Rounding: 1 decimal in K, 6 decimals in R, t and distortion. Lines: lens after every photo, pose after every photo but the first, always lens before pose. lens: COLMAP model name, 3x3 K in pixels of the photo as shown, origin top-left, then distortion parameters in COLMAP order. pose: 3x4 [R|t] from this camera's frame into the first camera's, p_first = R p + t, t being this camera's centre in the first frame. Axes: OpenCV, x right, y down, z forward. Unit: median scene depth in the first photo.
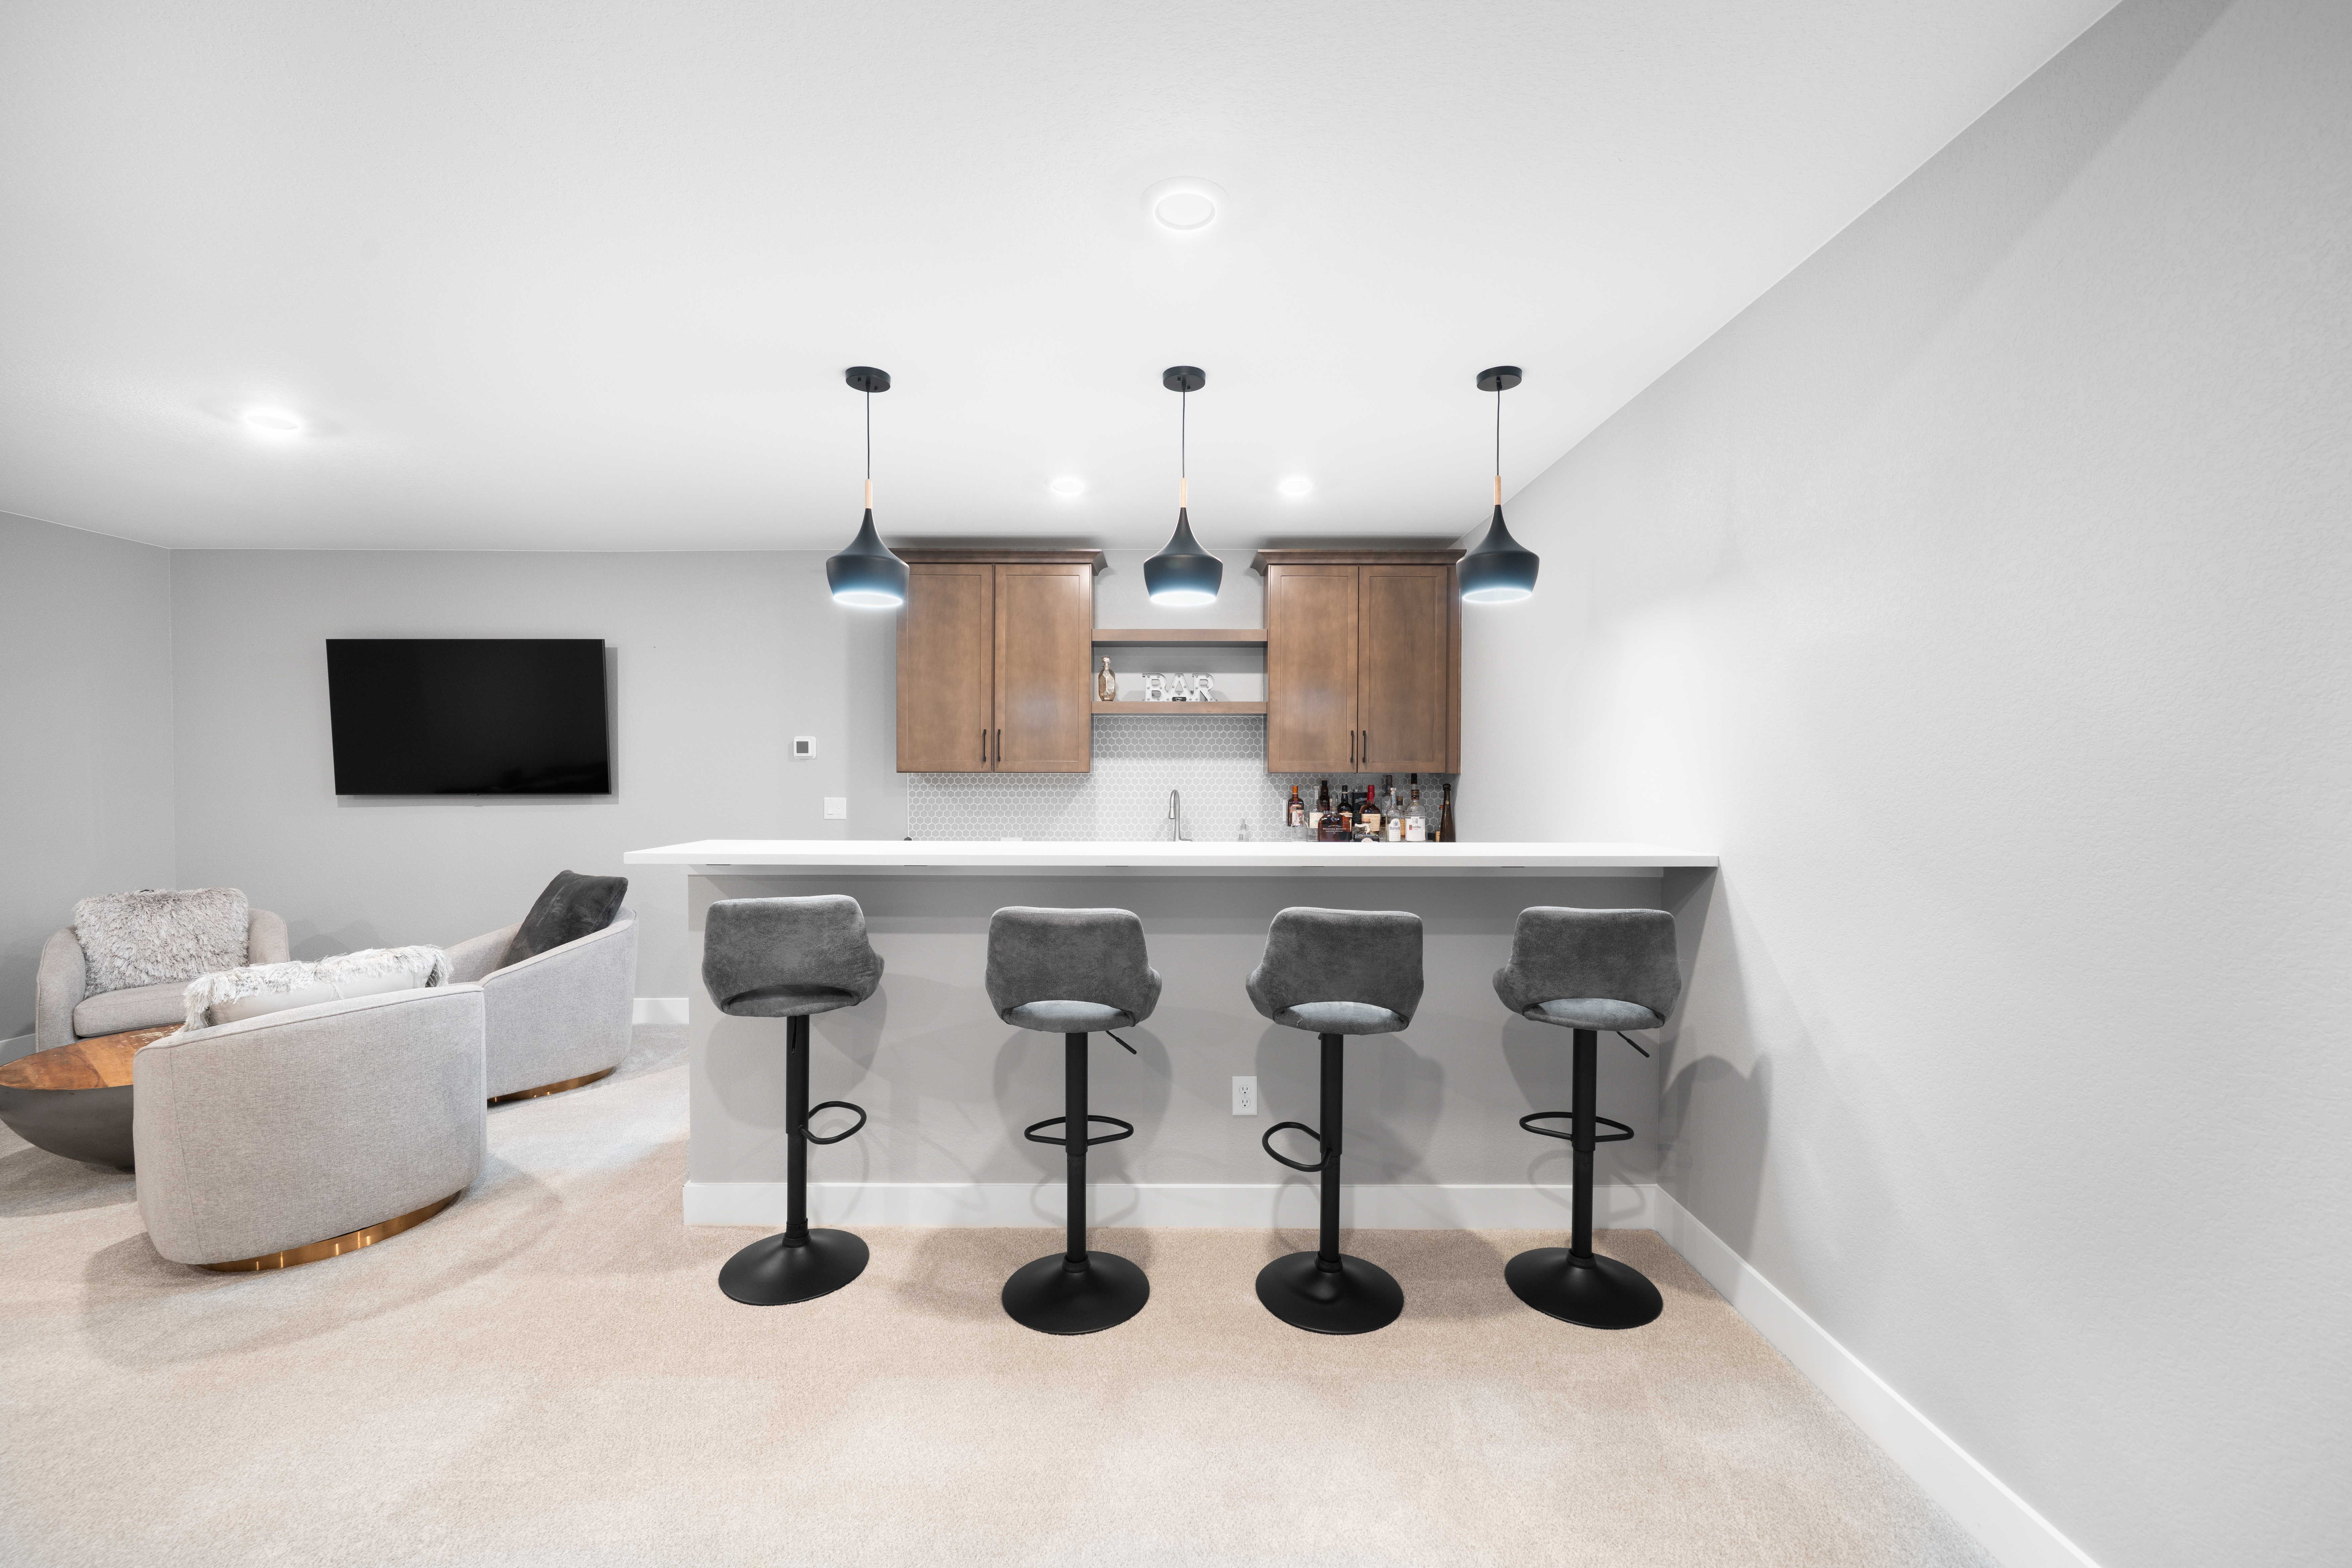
lens RADIAL K [[946.8, 0, 1185.1], [0, 946.8, 783.3], [0, 0, 1]] dist [0.001683, 0.000281]
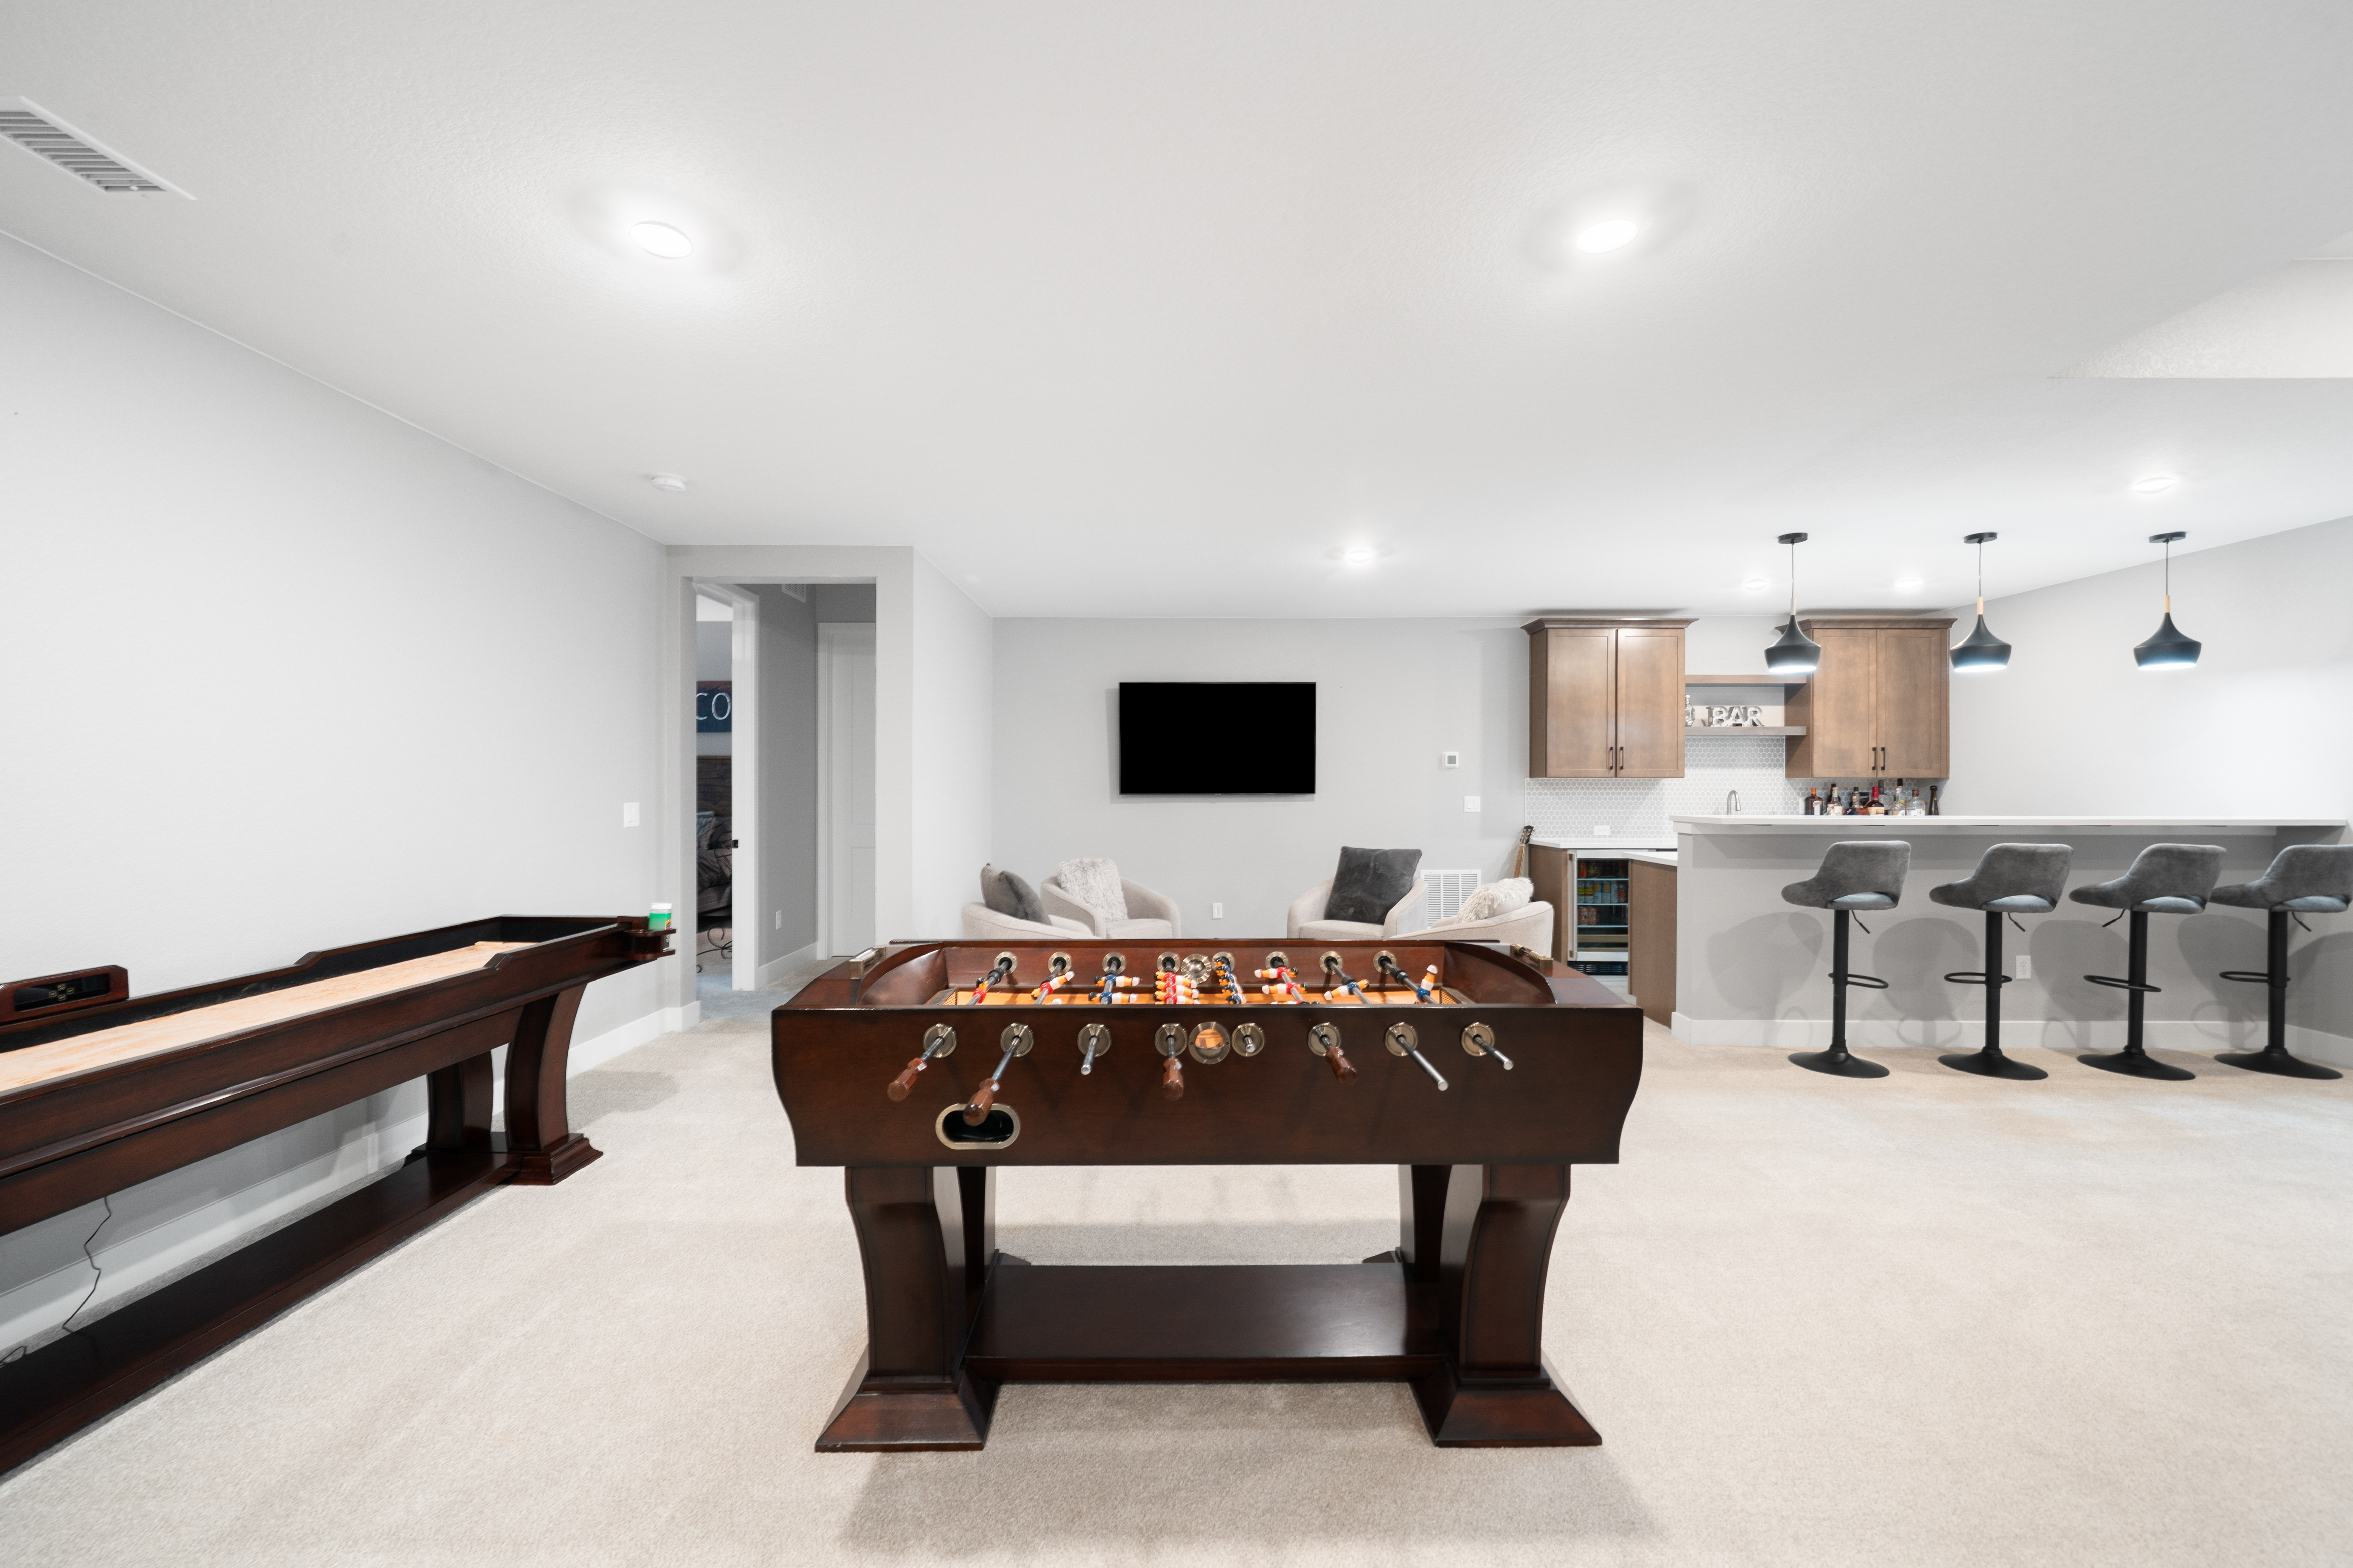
lens RADIAL K [[947.2, 0, 1168.0], [0, 947.2, 789.1], [0, 0, 1]] dist [0.001683, 0.000281]
pose [[0.999993, -0.001210, 0.003626, -0.871900], [0.001250, 0.999938, -0.011090, 0.020616], [-0.003612, 0.011094, 0.999932, -0.399099]]
